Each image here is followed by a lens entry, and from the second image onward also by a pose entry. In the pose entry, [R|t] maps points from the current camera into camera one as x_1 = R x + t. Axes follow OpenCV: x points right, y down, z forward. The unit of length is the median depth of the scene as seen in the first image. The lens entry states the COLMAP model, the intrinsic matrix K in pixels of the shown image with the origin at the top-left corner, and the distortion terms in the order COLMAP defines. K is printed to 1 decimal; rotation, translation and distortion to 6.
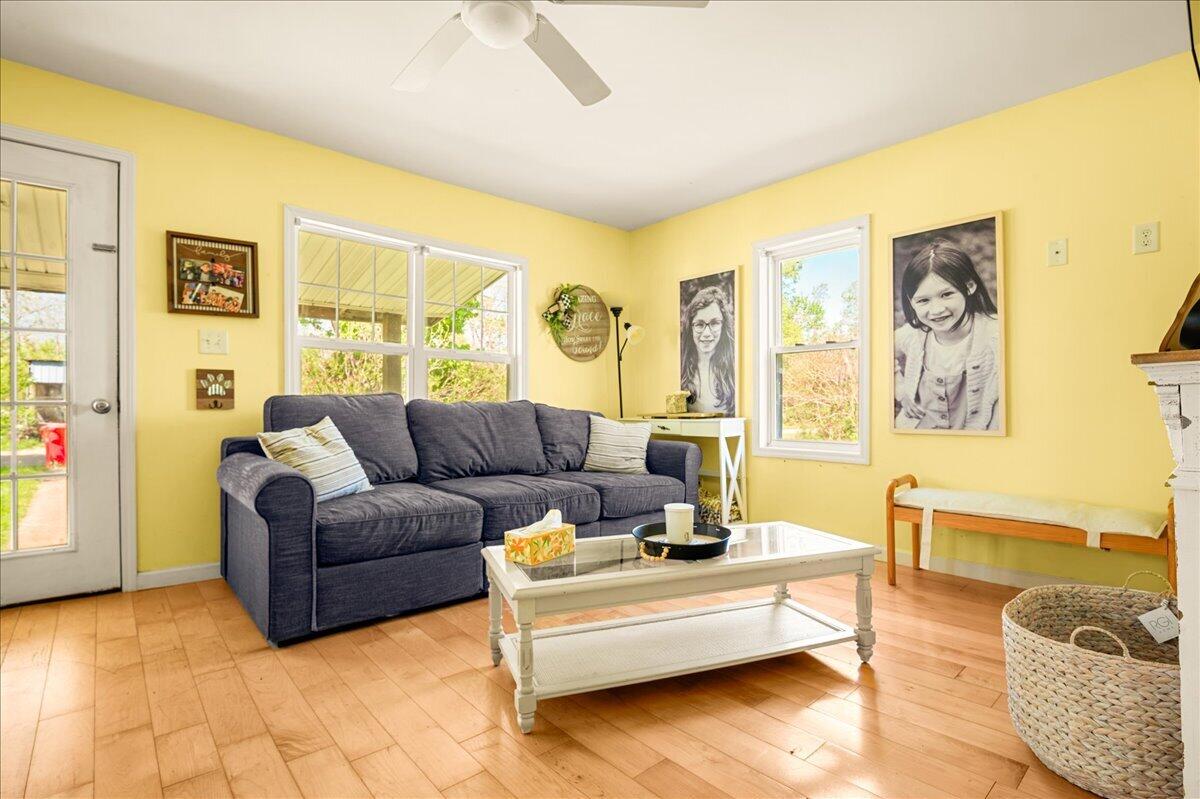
lens RADIAL K [[569.5, 0, 597.9], [0, 569.5, 408.2], [0, 0, 1]] dist [-0.002579, -0.012892]
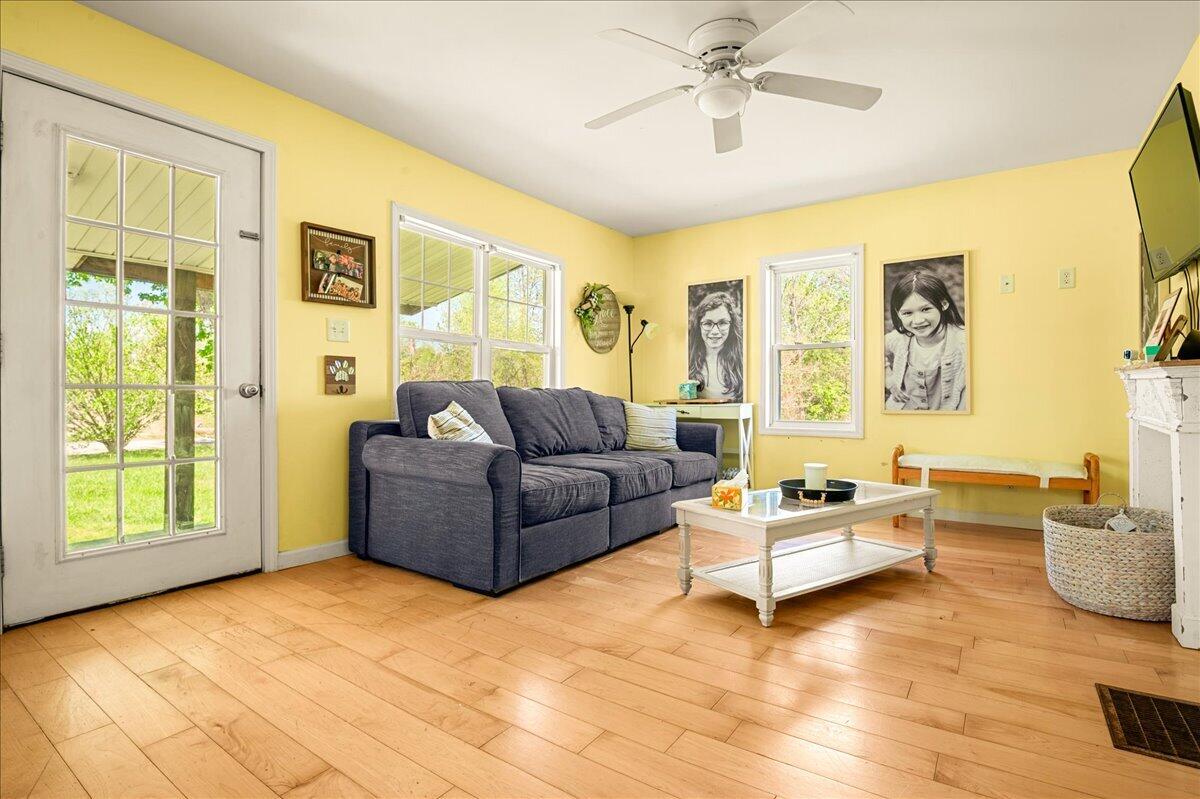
lens RADIAL K [[573.7, 0, 600.0], [0, 573.7, 399.5], [0, 0, 1]] dist [0.002531, -0.016408]
pose [[0.973147, -0.000799, 0.230182, -0.437801], [0.000301, 0.999998, 0.002199, 0.008758], [-0.230183, -0.002071, 0.973145, -0.136455]]
